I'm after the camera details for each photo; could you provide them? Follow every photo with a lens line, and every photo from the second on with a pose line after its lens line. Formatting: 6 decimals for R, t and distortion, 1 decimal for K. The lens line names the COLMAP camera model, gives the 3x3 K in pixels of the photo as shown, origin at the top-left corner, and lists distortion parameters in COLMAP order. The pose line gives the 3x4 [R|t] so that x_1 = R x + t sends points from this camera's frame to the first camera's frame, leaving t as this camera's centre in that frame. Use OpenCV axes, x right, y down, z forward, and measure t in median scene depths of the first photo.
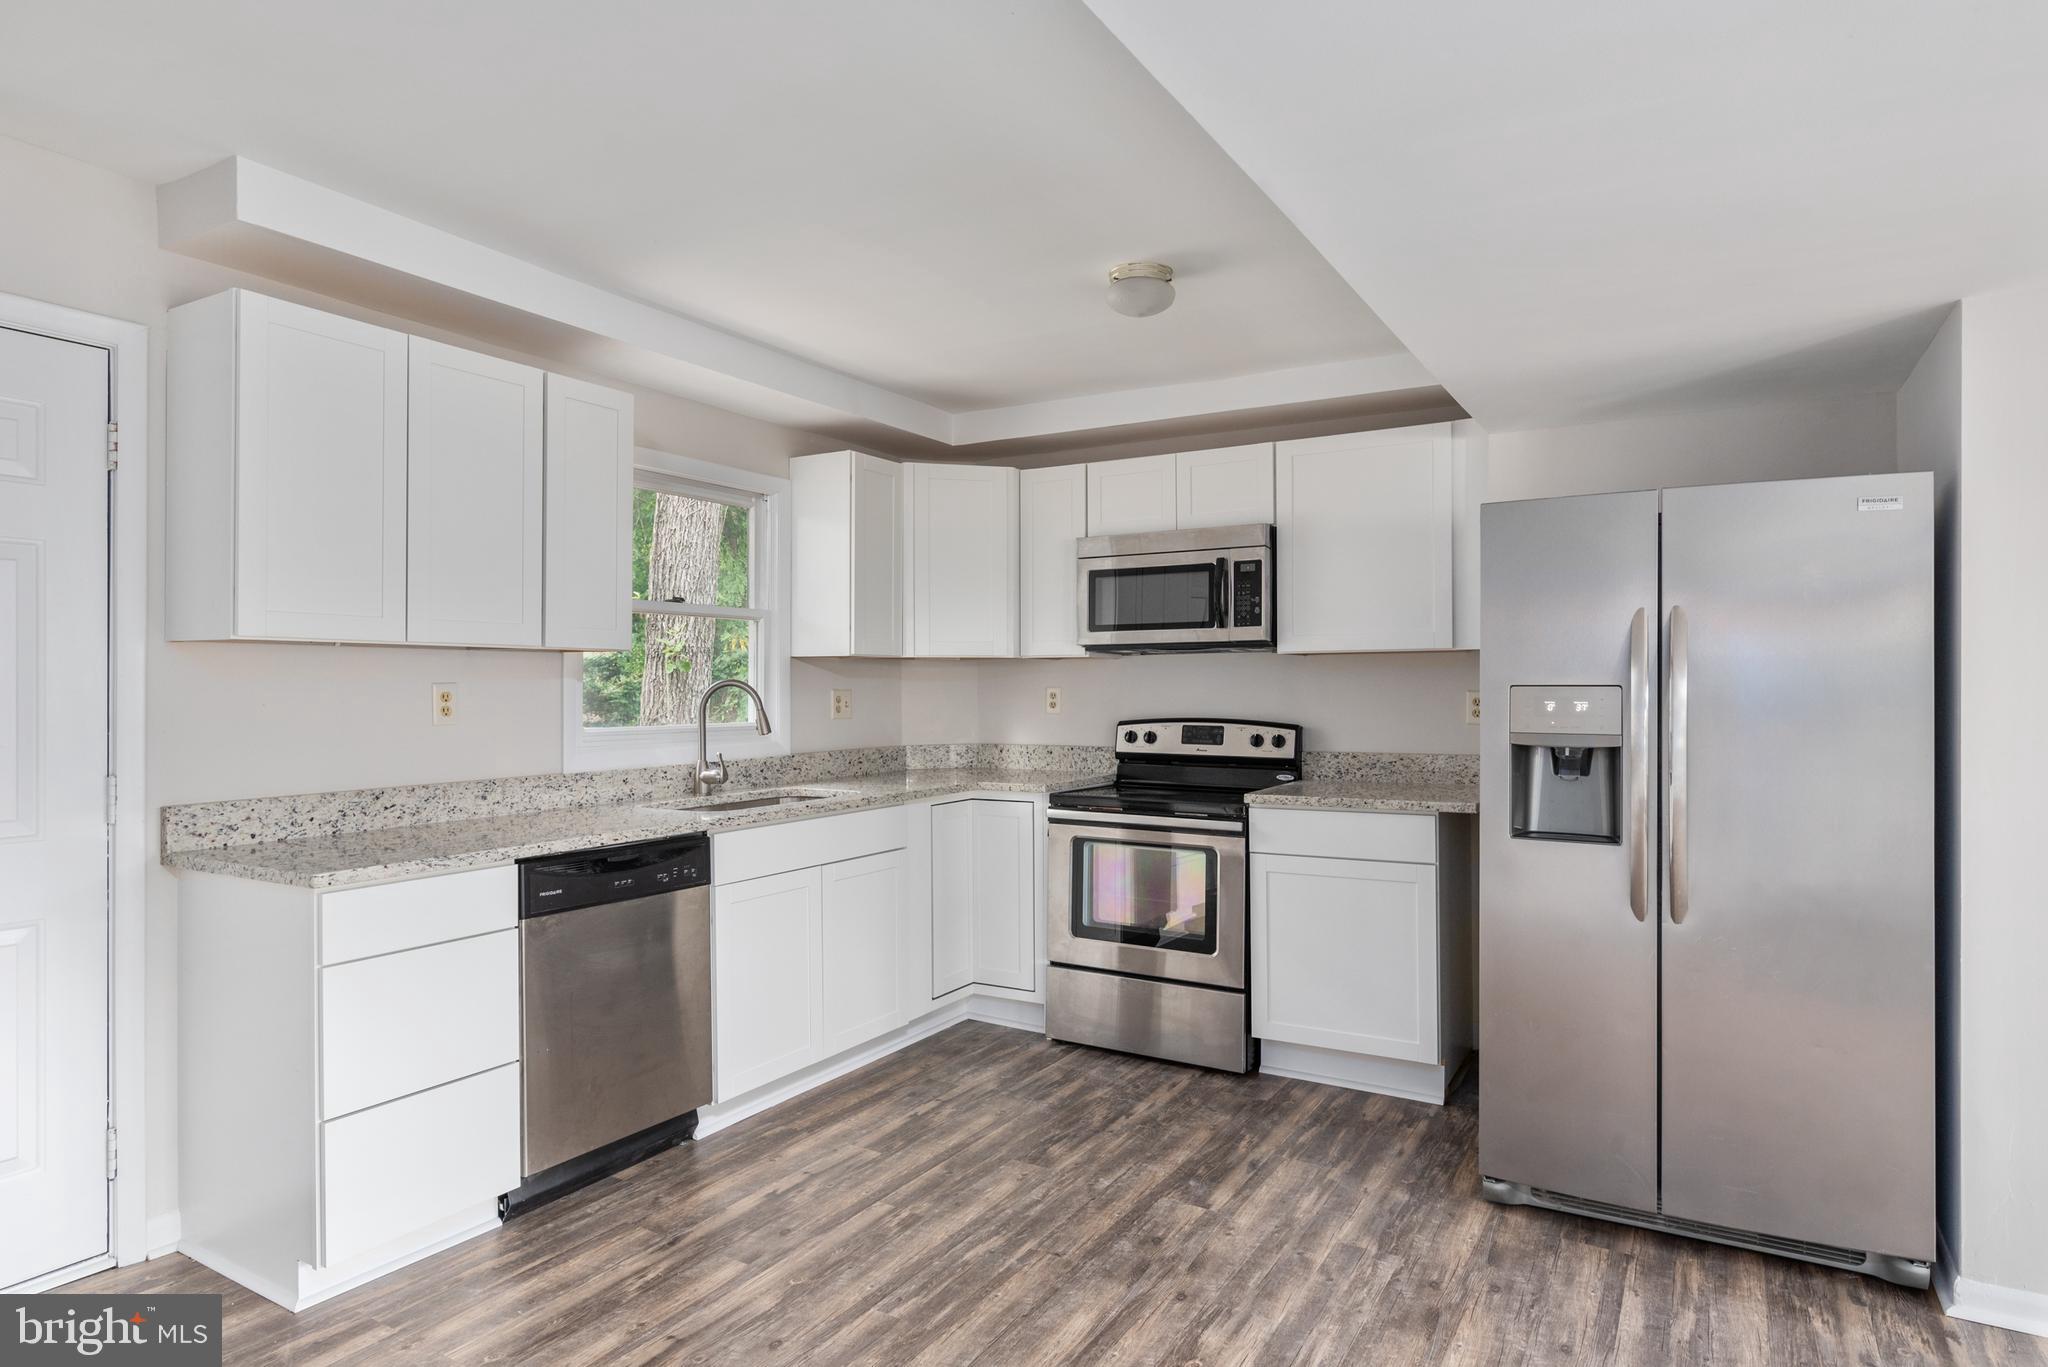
lens RADIAL K [[1167.8, 0, 1024.8], [0, 1167.8, 688.1], [0, 0, 1]] dist [0.005742, -0.000331]
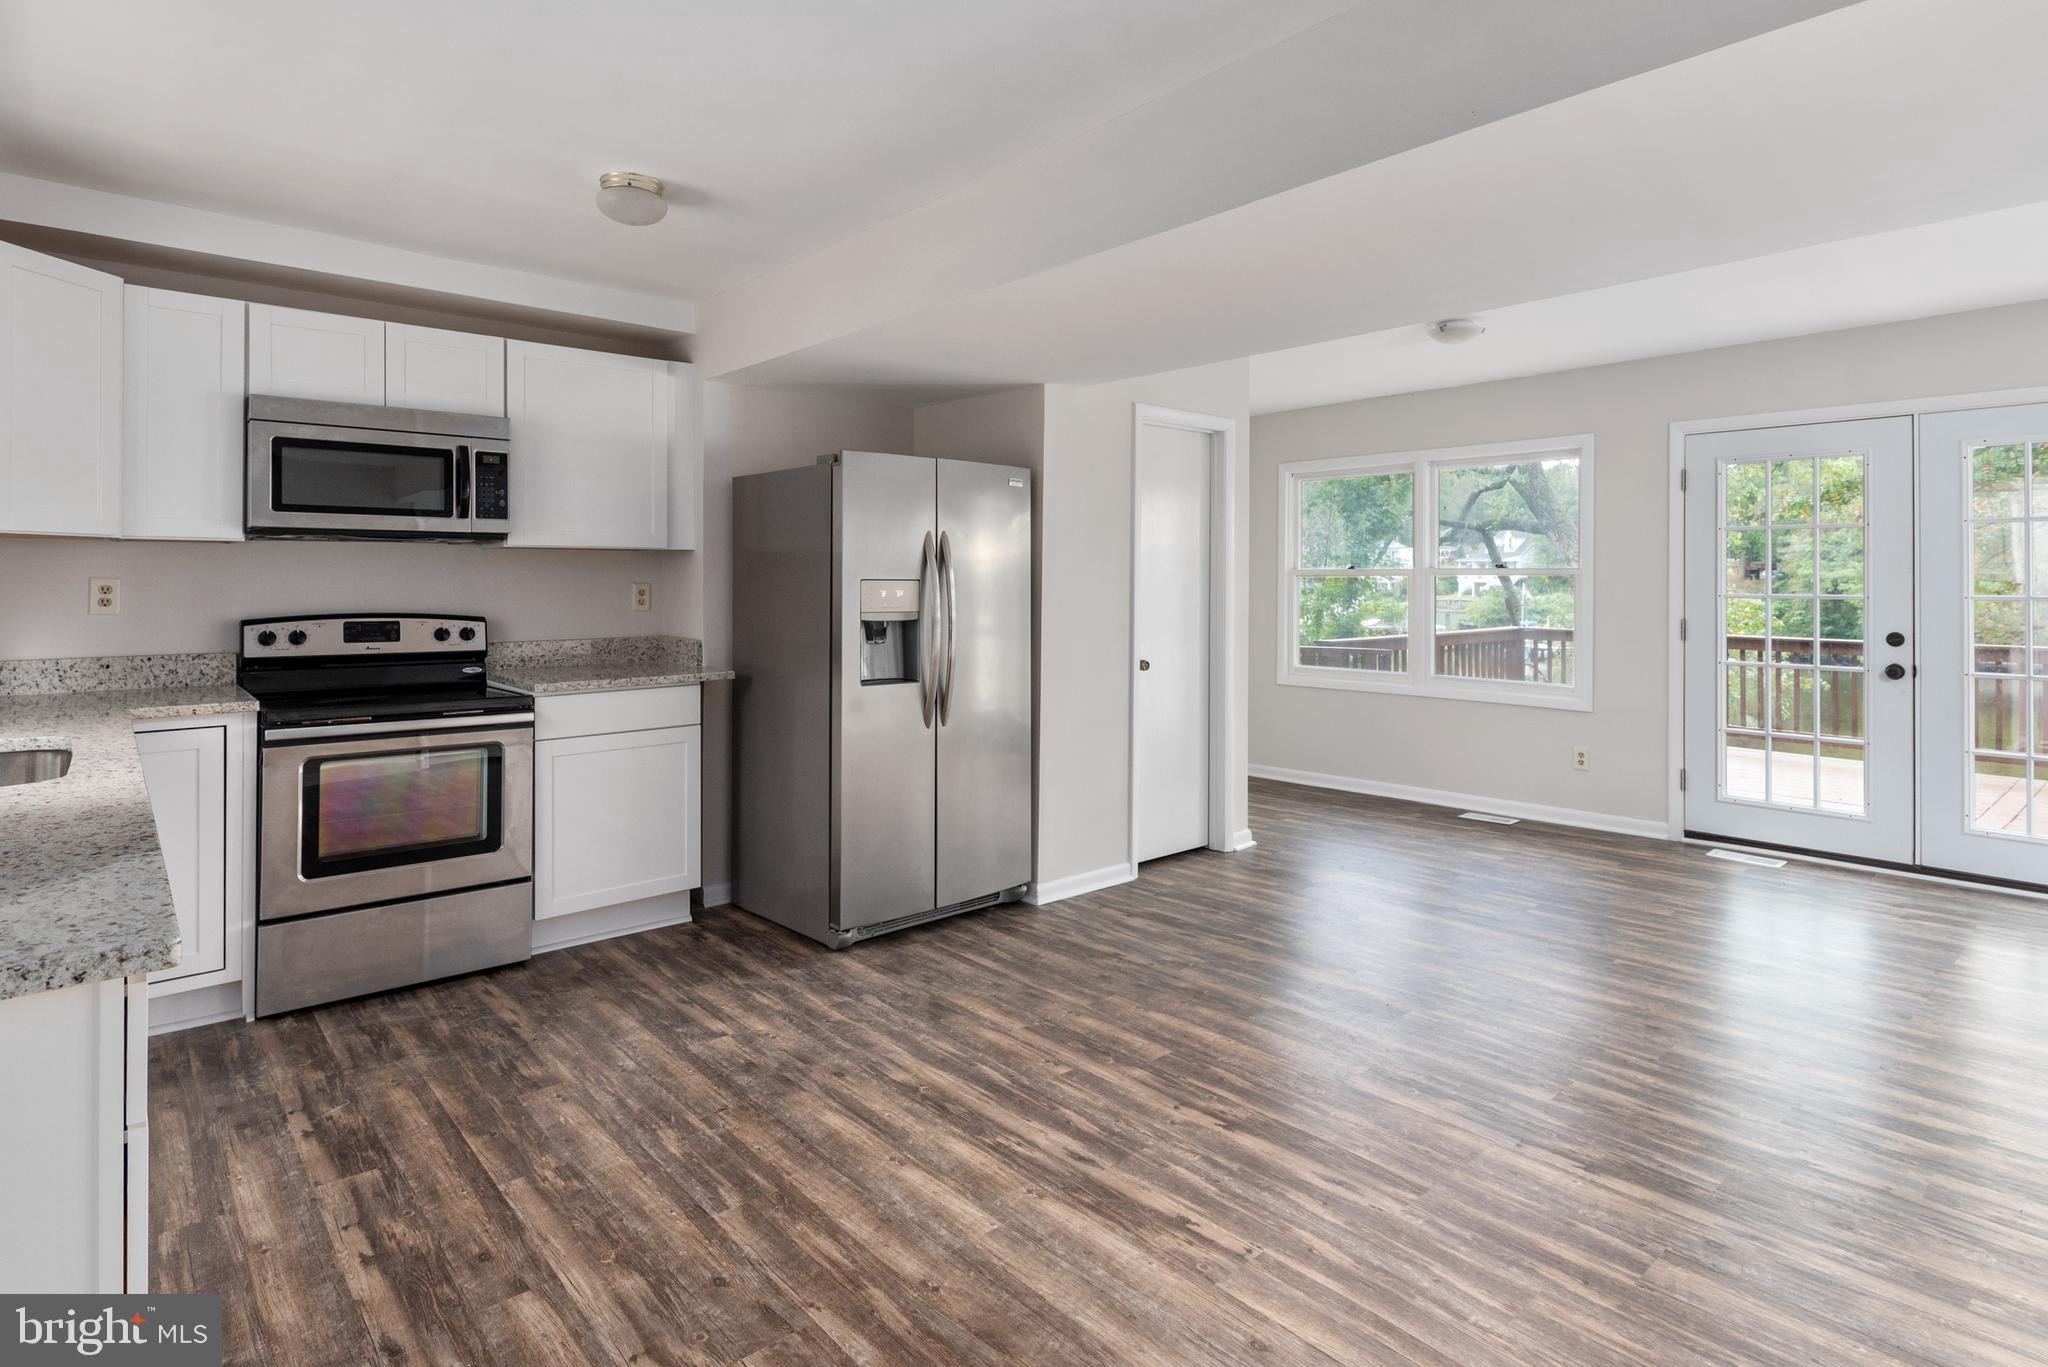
lens RADIAL K [[1053.7, 0, 1051.8], [0, 1053.7, 573.5], [0, 0, 1]] dist [0.004677, -0.000860]
pose [[0.298403, 0.009677, 0.954391, -0.545582], [-0.002566, 0.999953, -0.009336, 0.001227], [-0.954437, 0.000337, 0.298414, 0.285597]]
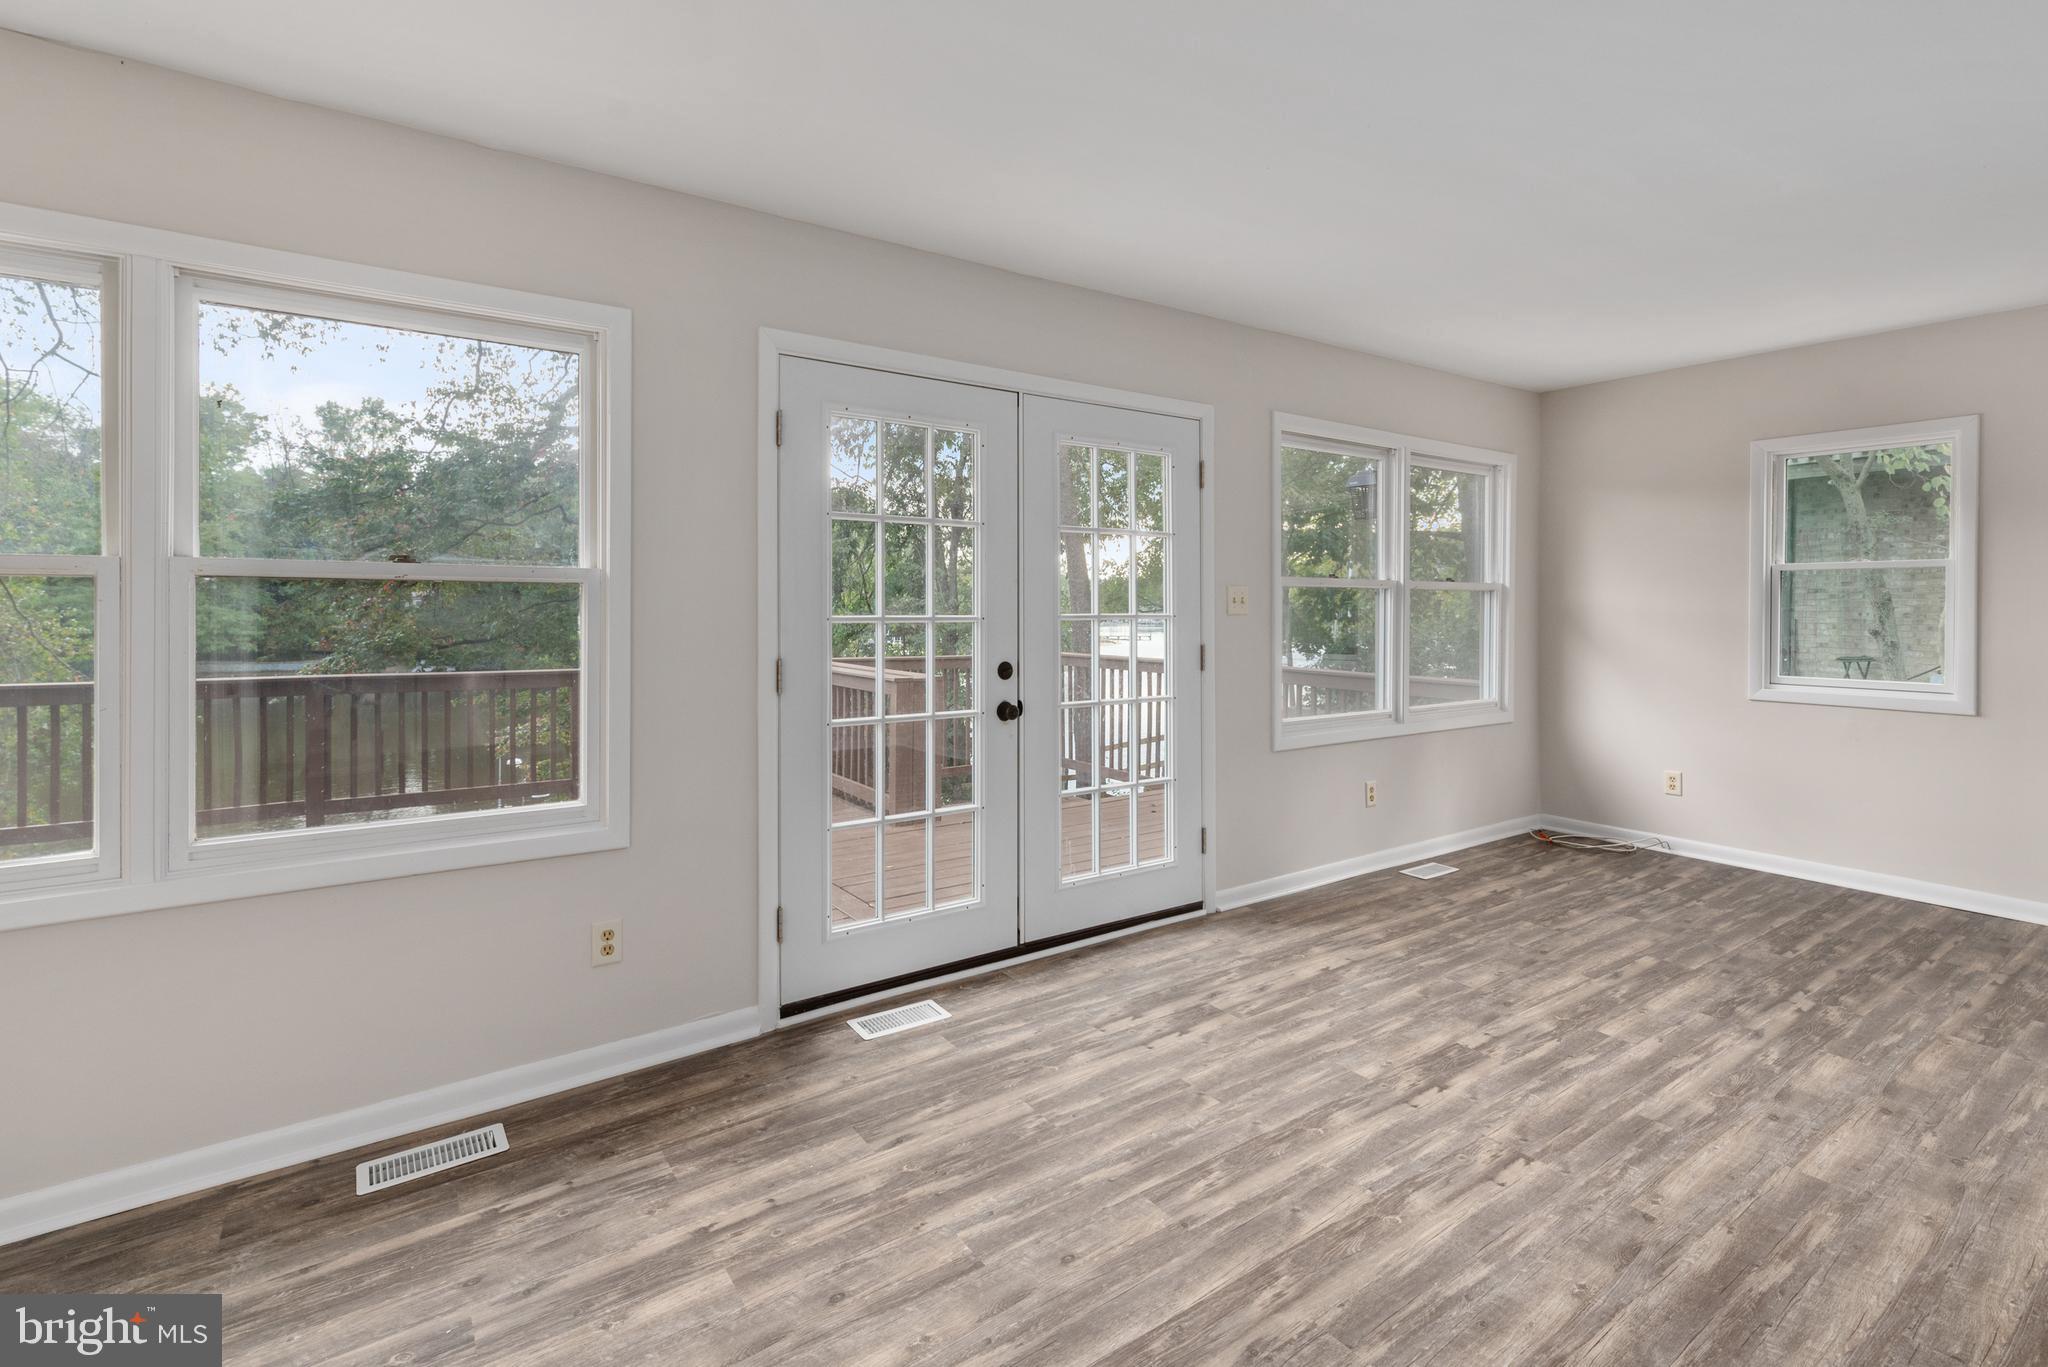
lens RADIAL K [[948.6, 0, 1003.8], [0, 948.6, 616.9], [0, 0, 1]] dist [0.001439, 0.000087]
pose [[-0.906664, -0.002614, 0.421846, 0.501767], [0.001034, 0.999964, 0.008418, 0.006550], [-0.421853, 0.008069, -0.906628, 0.503385]]
